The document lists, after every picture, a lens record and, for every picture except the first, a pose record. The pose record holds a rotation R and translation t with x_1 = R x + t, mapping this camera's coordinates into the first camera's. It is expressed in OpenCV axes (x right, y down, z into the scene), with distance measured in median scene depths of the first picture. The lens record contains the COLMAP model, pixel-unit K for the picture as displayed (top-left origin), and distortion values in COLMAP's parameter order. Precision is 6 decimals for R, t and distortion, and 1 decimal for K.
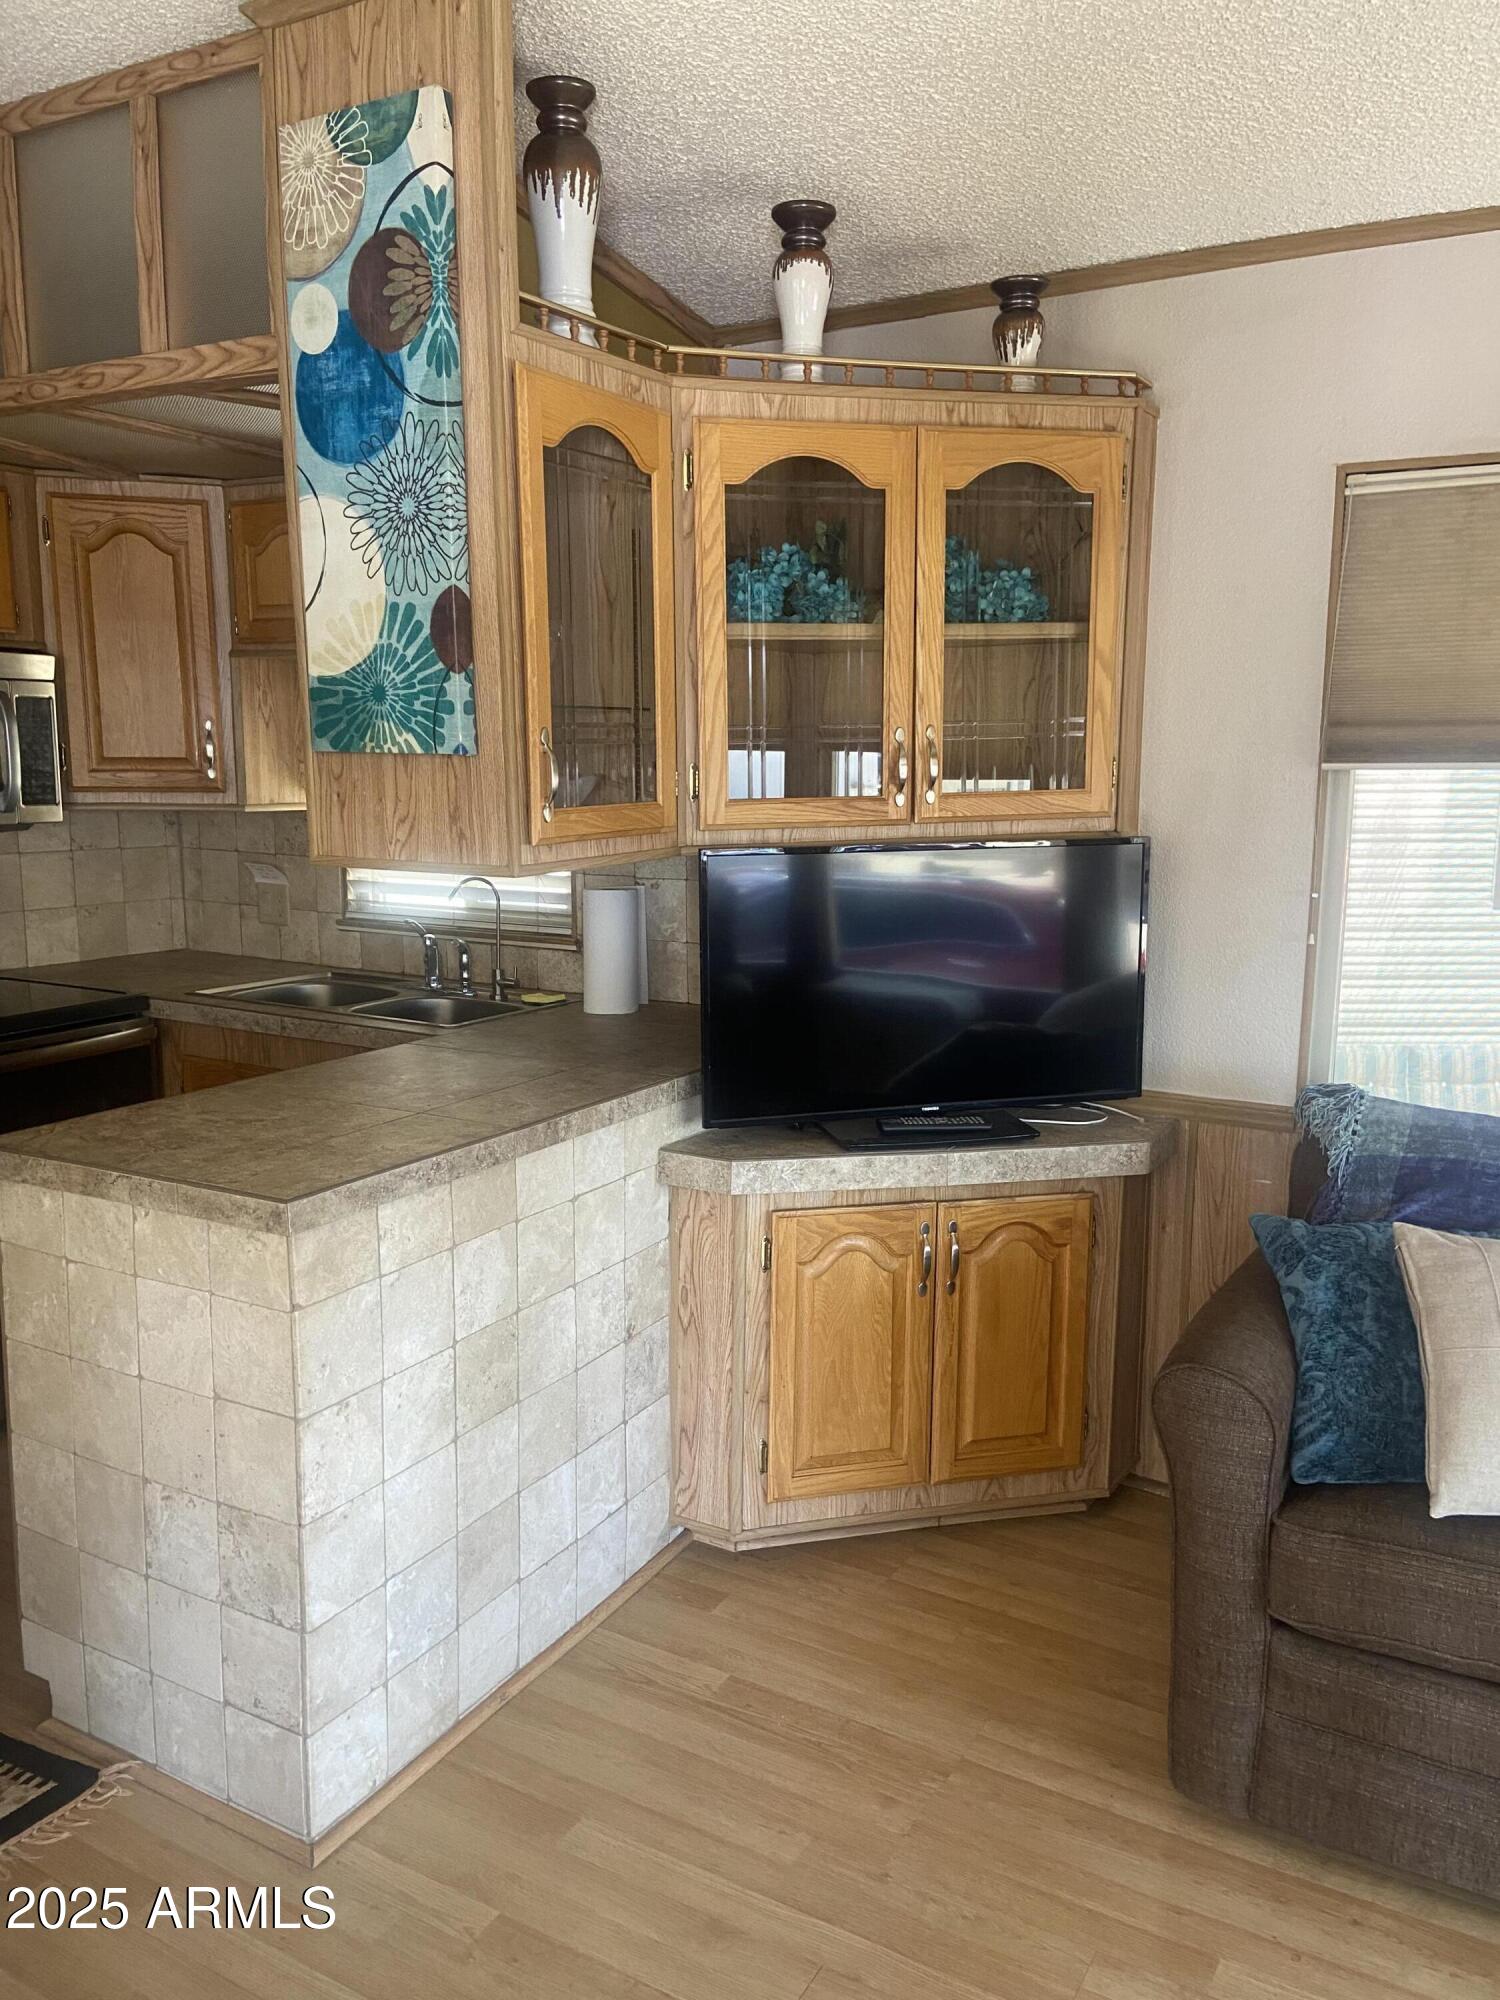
lens RADIAL K [[1504.7, 0, 759.4], [0, 1504.7, 992.1], [0, 0, 1]] dist [0.110701, -0.134352]
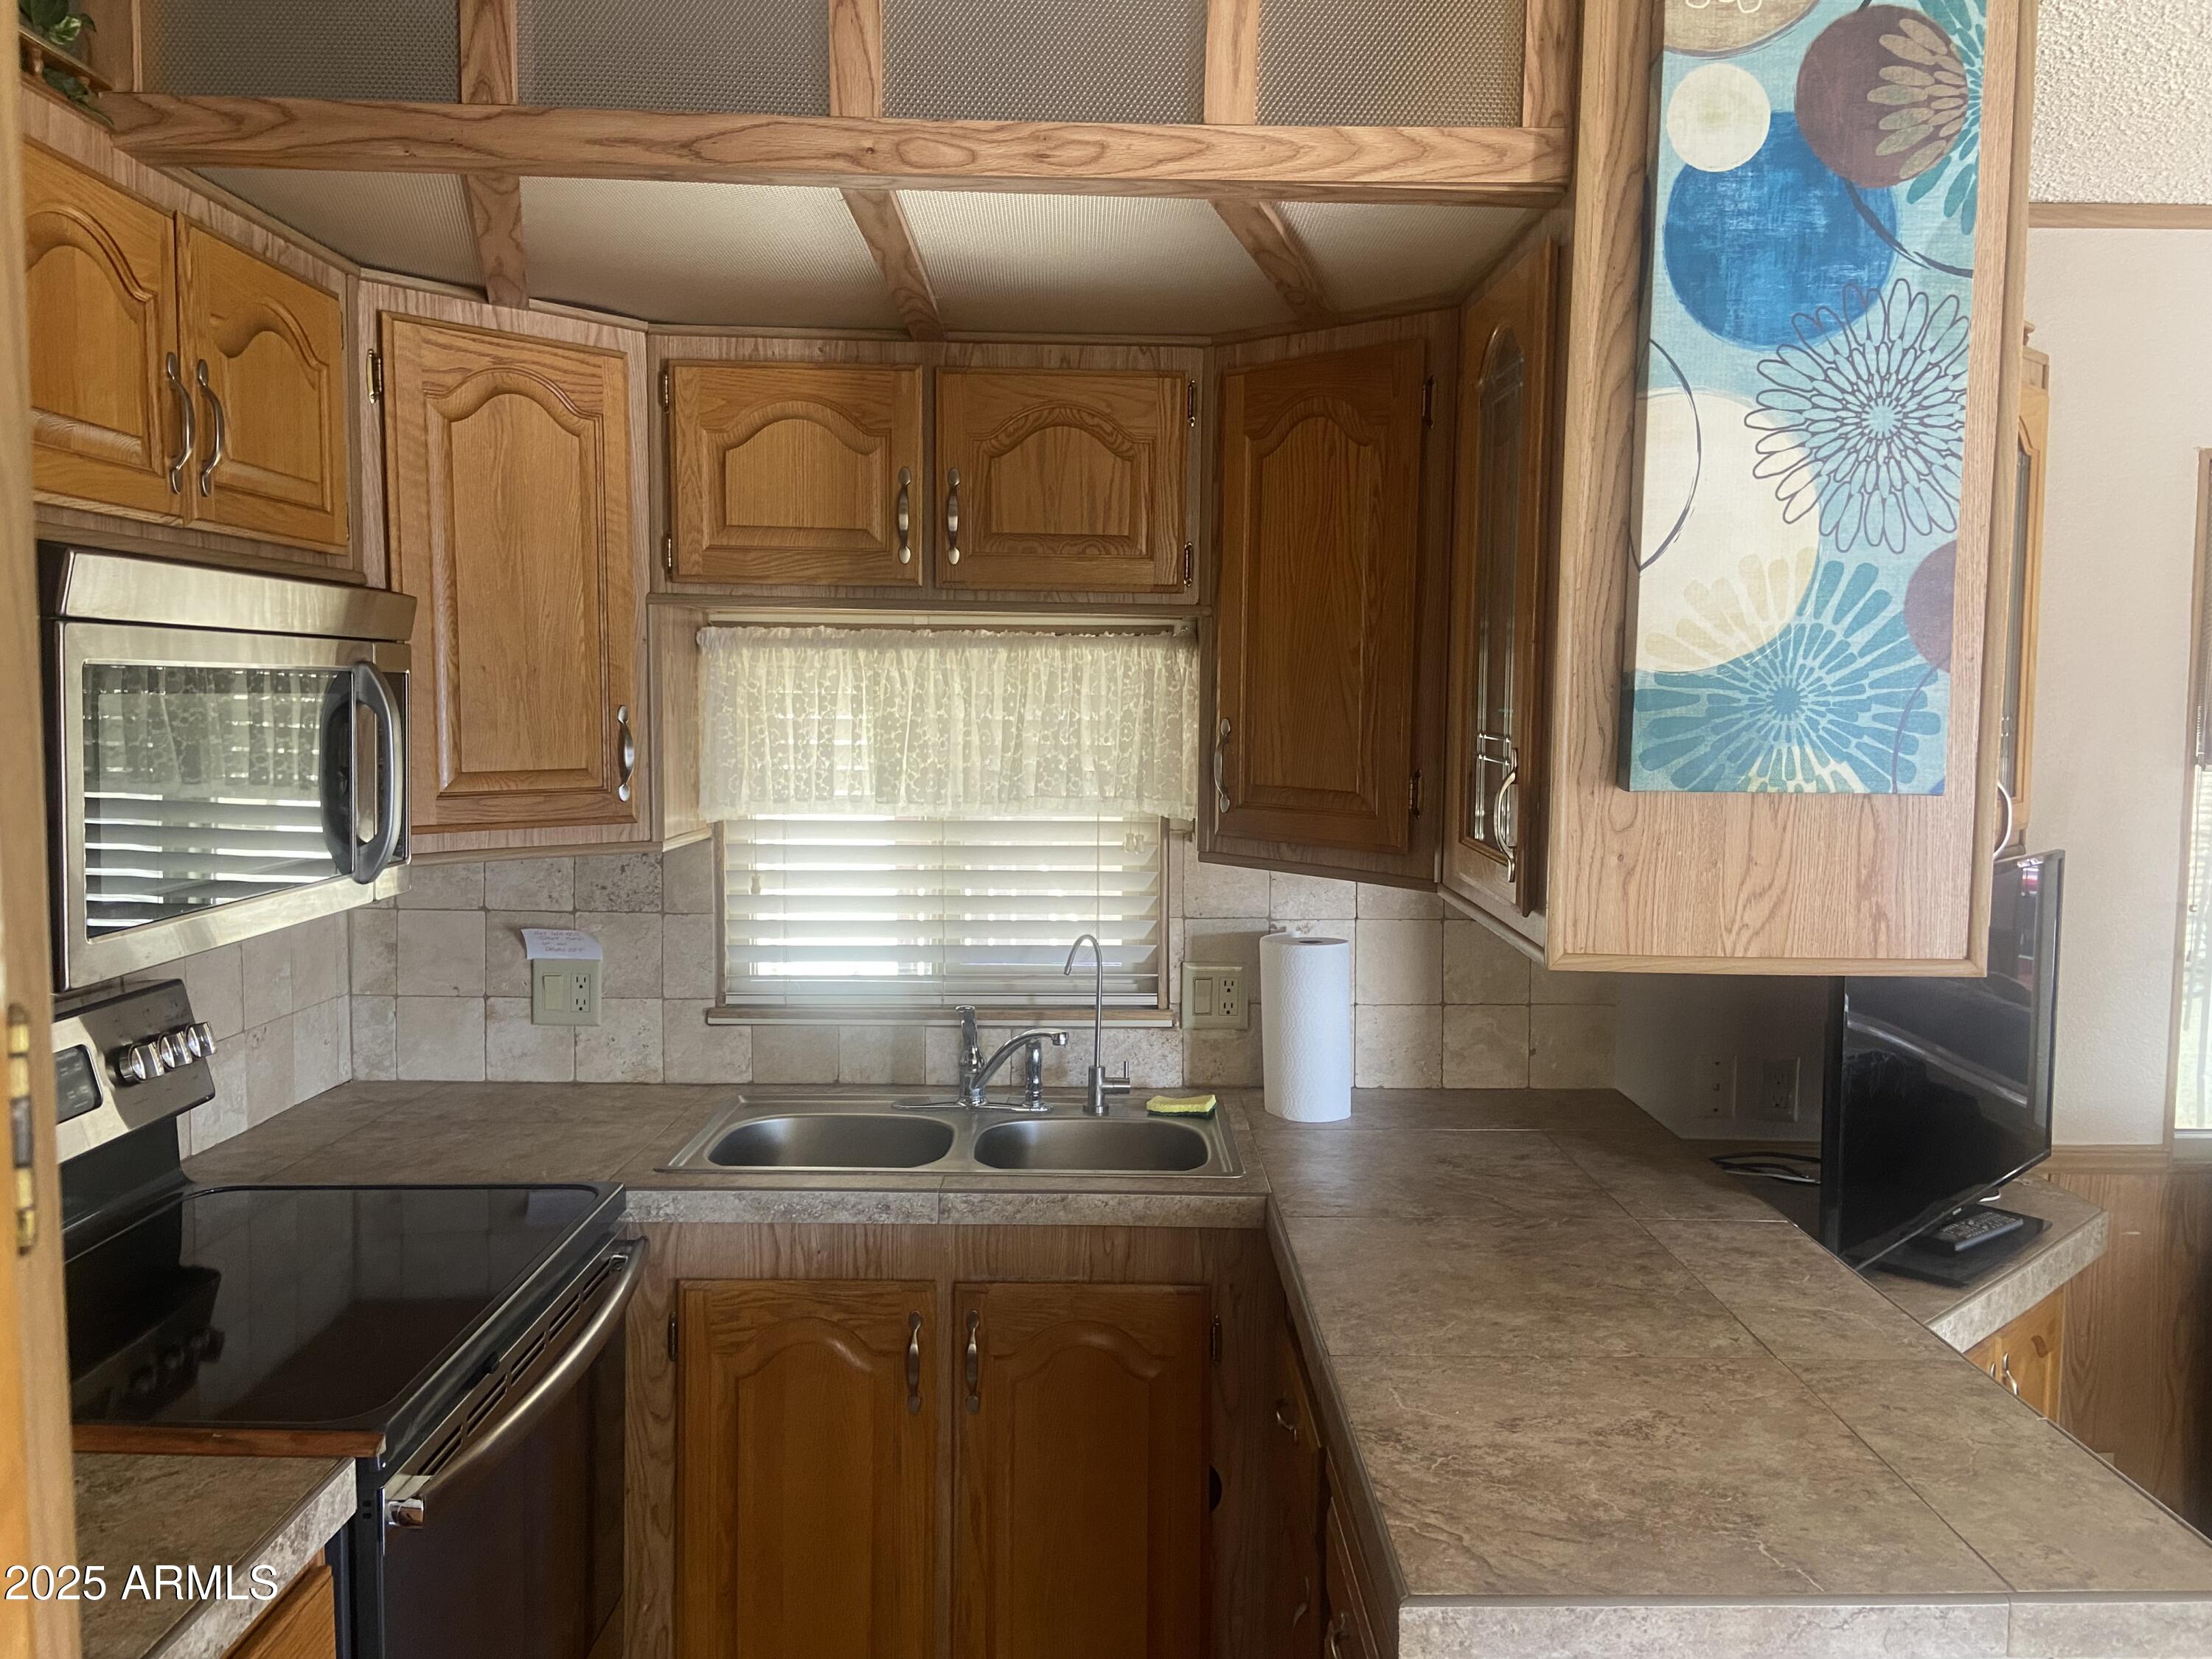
lens RADIAL K [[1664.2, 0, 1108.7], [0, 1664.2, 816.7], [0, 0, 1]] dist [0.110701, -0.134352]
pose [[0.866141, -0.034682, 0.498594, -0.764267], [0.075582, 0.995206, -0.062073, -0.113864], [-0.494051, 0.091449, 0.864610, 0.484024]]
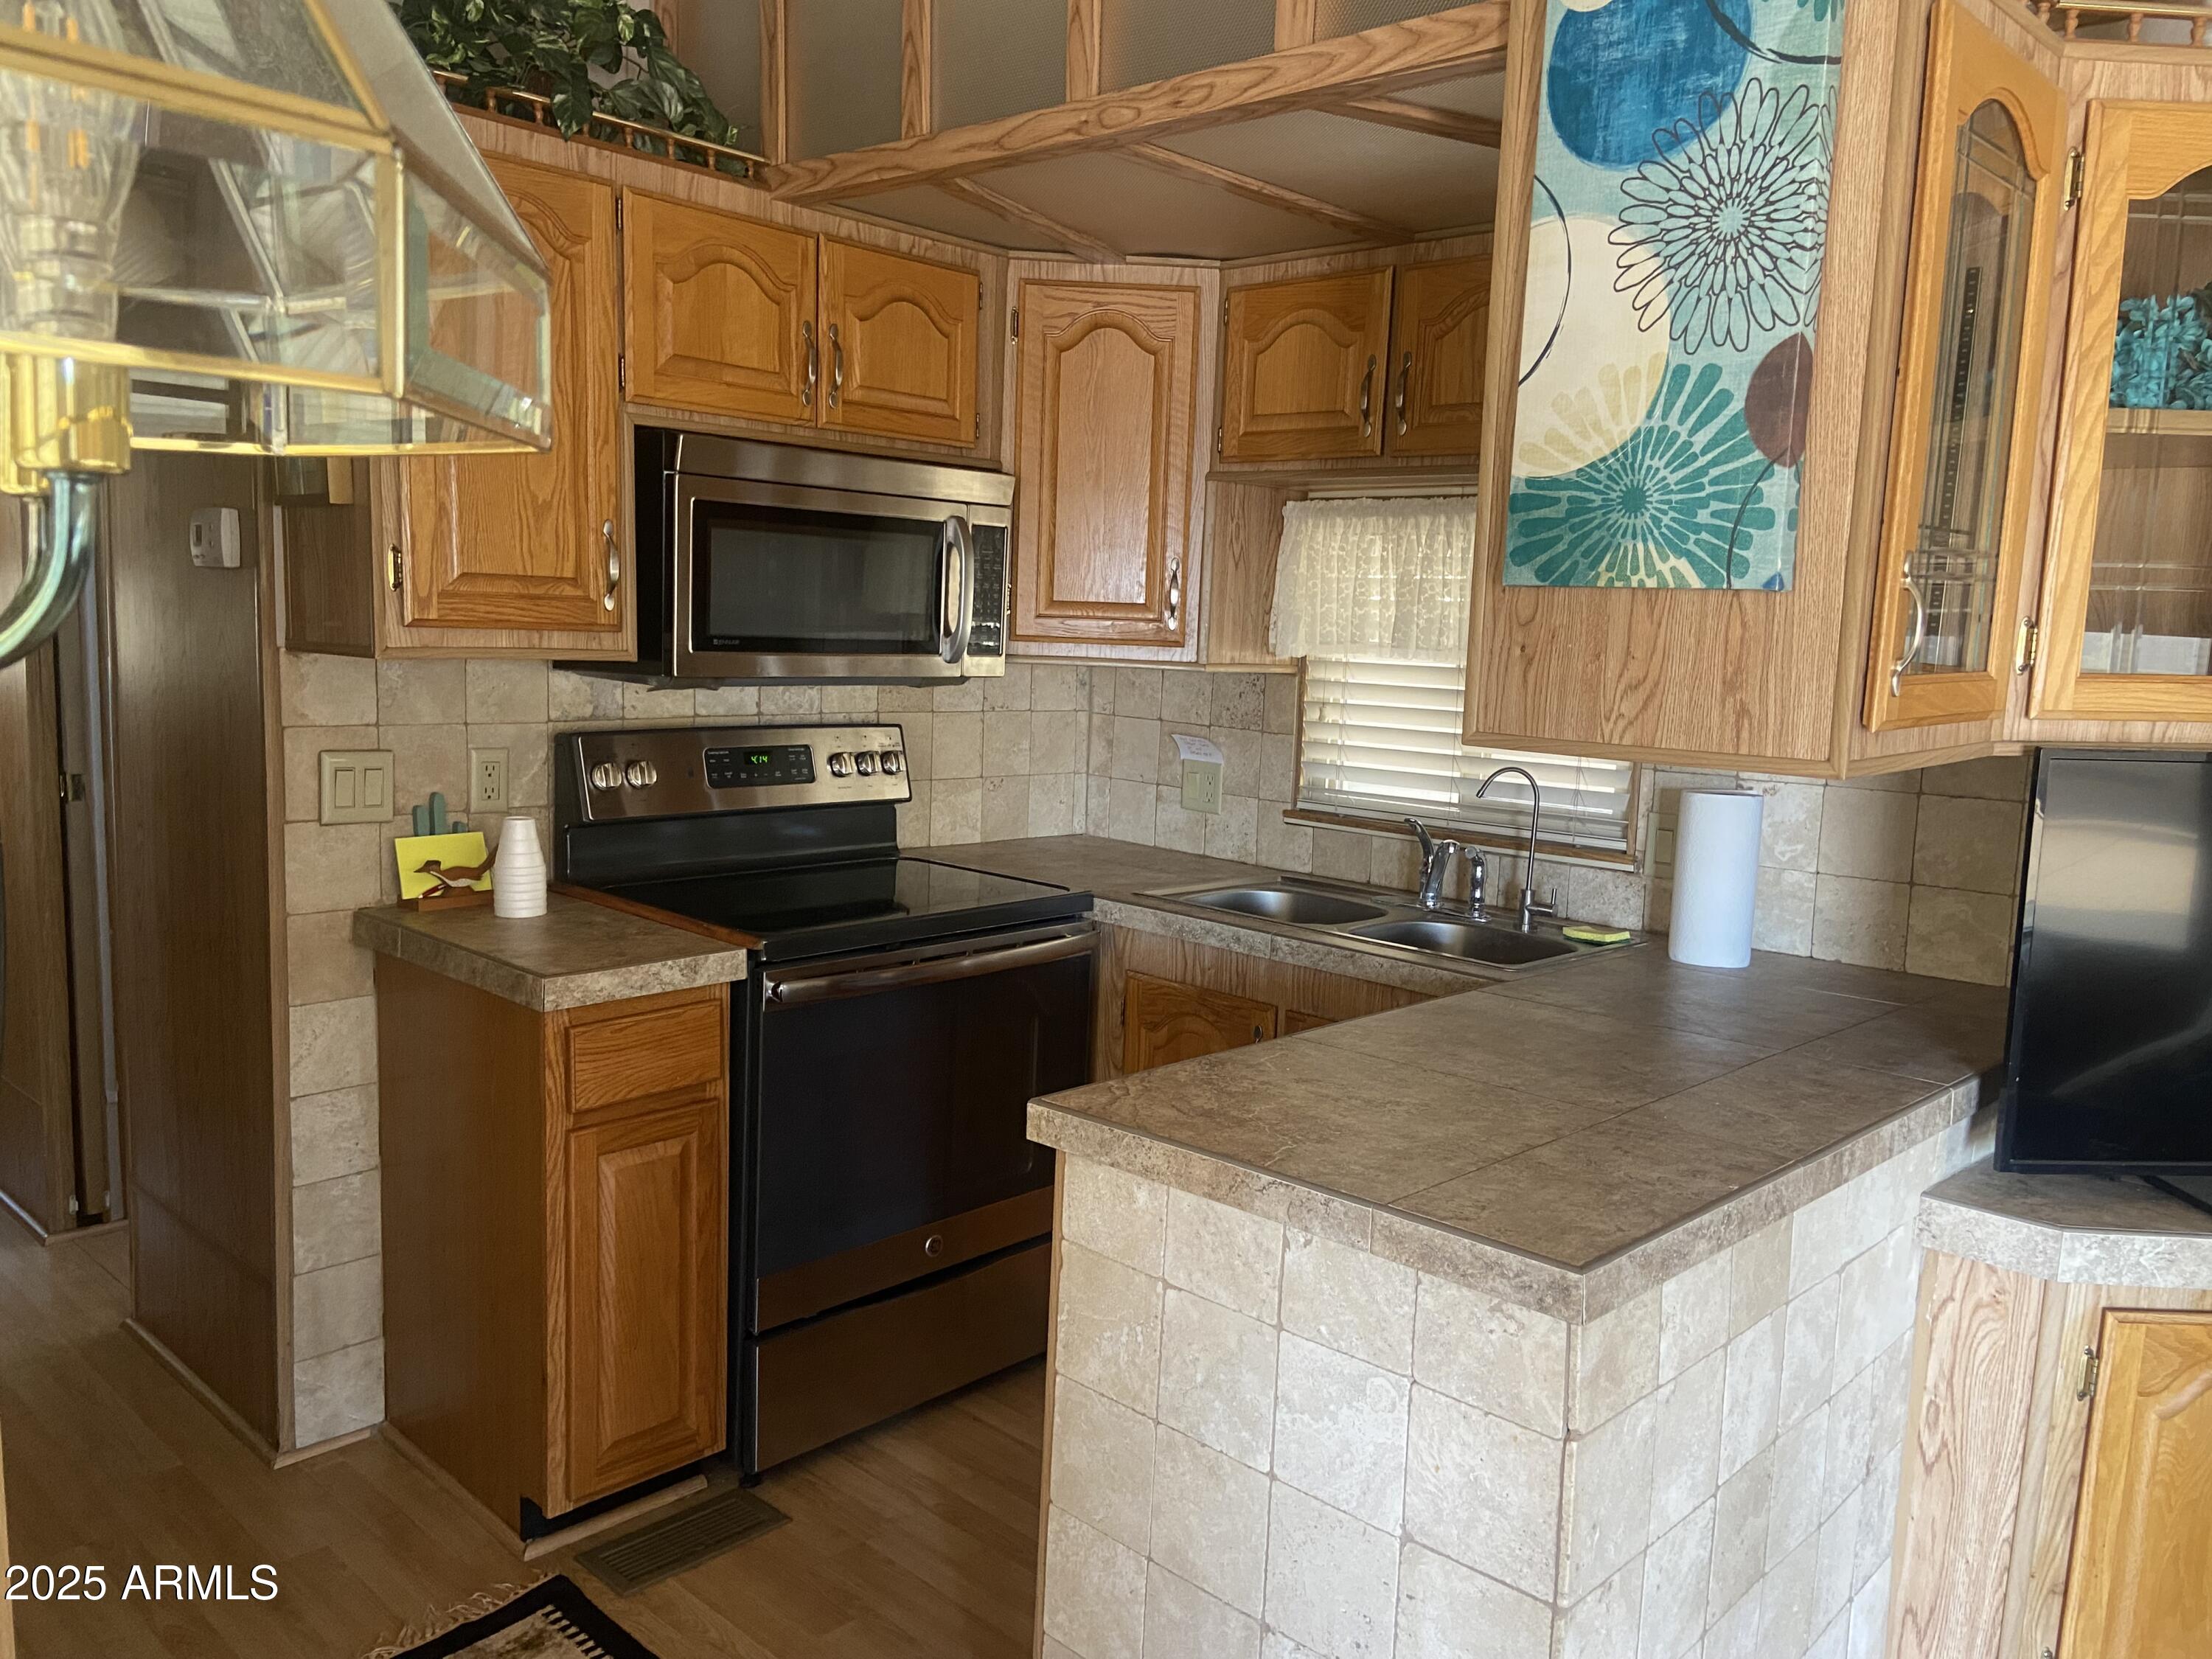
lens RADIAL K [[1664.2, 0, 1107.7], [0, 1664.2, 839.6], [0, 0, 1]] dist [0.110701, -0.134352]
pose [[0.971923, 0.063723, -0.226504, -0.269711], [-0.070459, 0.997277, -0.021773, -0.010454], [0.224500, 0.037121, 0.973767, 0.195571]]
